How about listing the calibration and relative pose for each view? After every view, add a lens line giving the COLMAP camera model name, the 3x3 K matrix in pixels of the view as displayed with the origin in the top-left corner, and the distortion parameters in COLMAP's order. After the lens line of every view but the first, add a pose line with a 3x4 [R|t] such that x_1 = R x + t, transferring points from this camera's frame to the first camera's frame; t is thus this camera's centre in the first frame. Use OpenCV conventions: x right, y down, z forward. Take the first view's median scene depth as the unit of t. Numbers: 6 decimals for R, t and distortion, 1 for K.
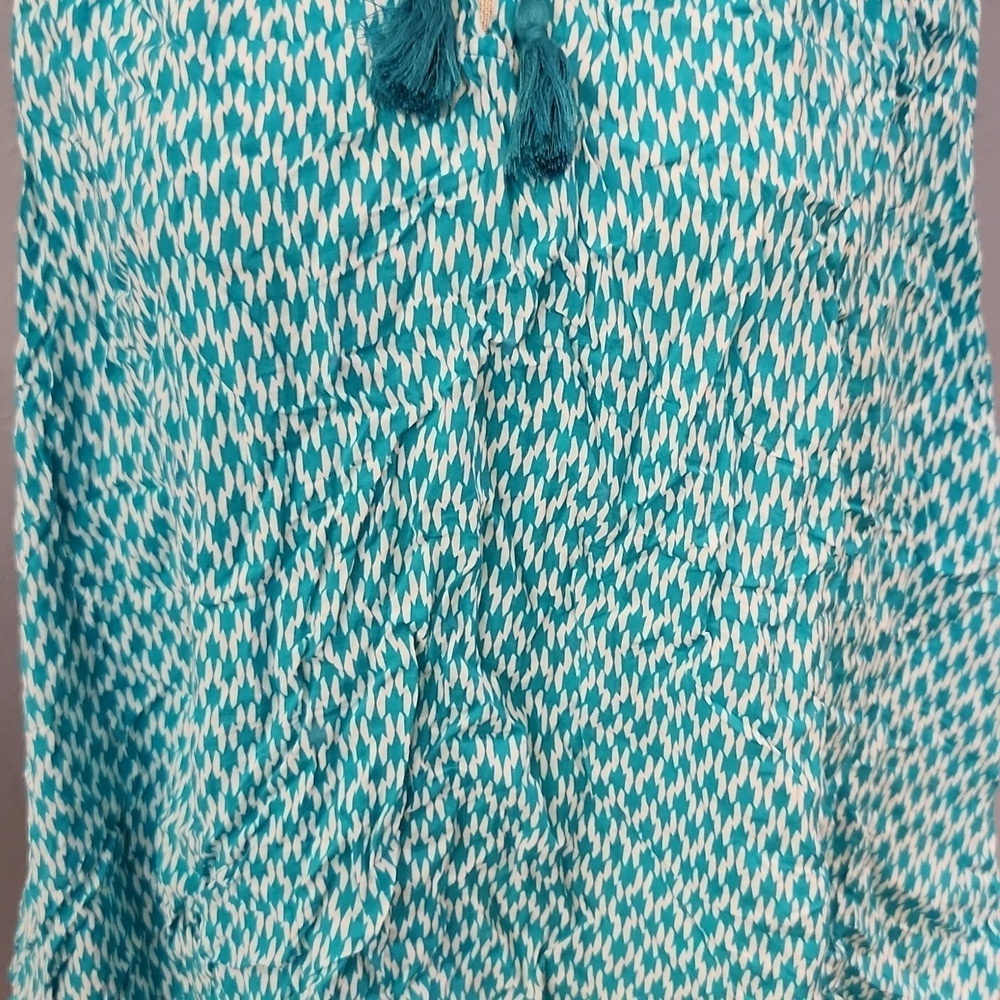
lens RADIAL K [[1554.0, 0, 500.0], [0, 1554.0, 500.0], [0, 0, 1]] dist [0.084310, -0.165957]
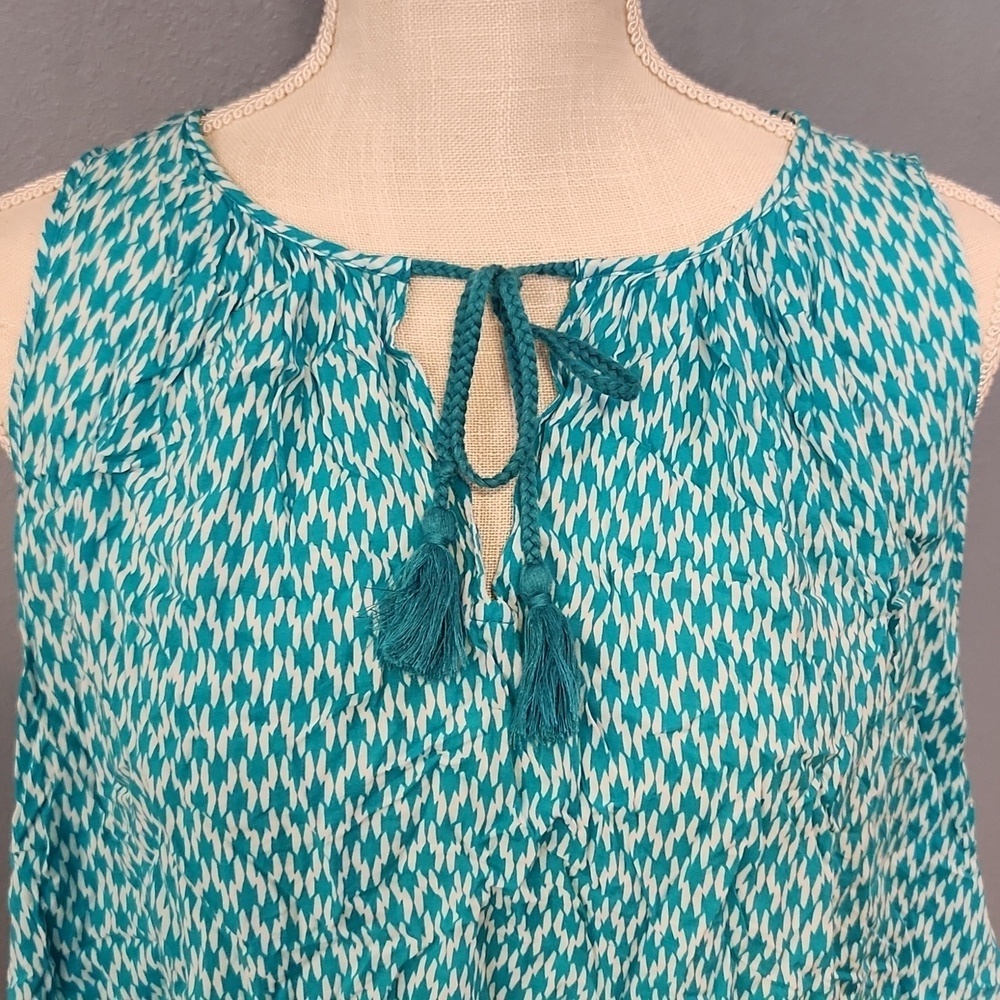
lens RADIAL K [[1554.0, 0, 500.0], [0, 1554.0, 500.0], [0, 0, 1]] dist [0.084310, -0.165957]
pose [[0.999549, 0.006519, 0.029312, -0.032462], [-0.006589, 0.999976, 0.002311, -0.353702], [-0.029296, -0.002503, 0.999568, -0.014420]]
